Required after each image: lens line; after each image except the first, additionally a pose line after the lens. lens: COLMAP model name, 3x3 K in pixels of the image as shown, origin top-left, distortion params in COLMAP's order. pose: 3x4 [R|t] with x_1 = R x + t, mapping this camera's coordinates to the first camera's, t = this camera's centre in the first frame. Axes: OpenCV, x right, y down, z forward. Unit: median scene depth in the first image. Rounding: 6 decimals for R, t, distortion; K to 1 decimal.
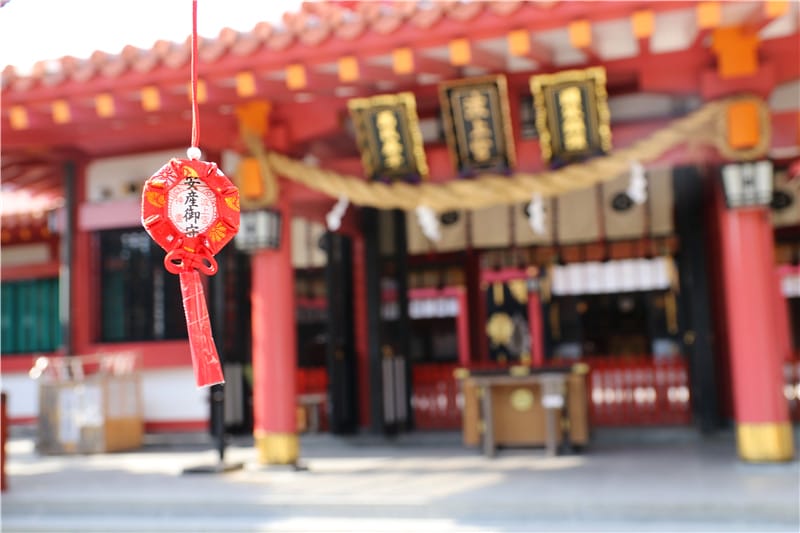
lens RADIAL K [[872.6, 0, 399.0], [0, 872.6, 285.3], [0, 0, 1]] dist [0.002663, 0.005678]
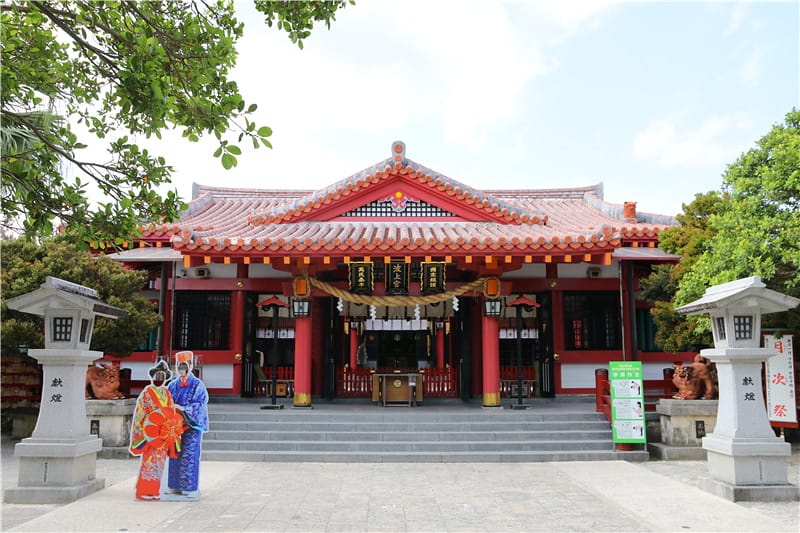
lens RADIAL K [[660.4, 0, 400.0], [0, 660.4, 266.5], [0, 0, 1]] dist [-0.113996, 0.102740]
pose [[0.949700, 0.087318, 0.300743, -0.495993], [-0.065902, 0.994561, -0.080654, -0.051688], [-0.306150, 0.056777, 0.950289, -0.872217]]
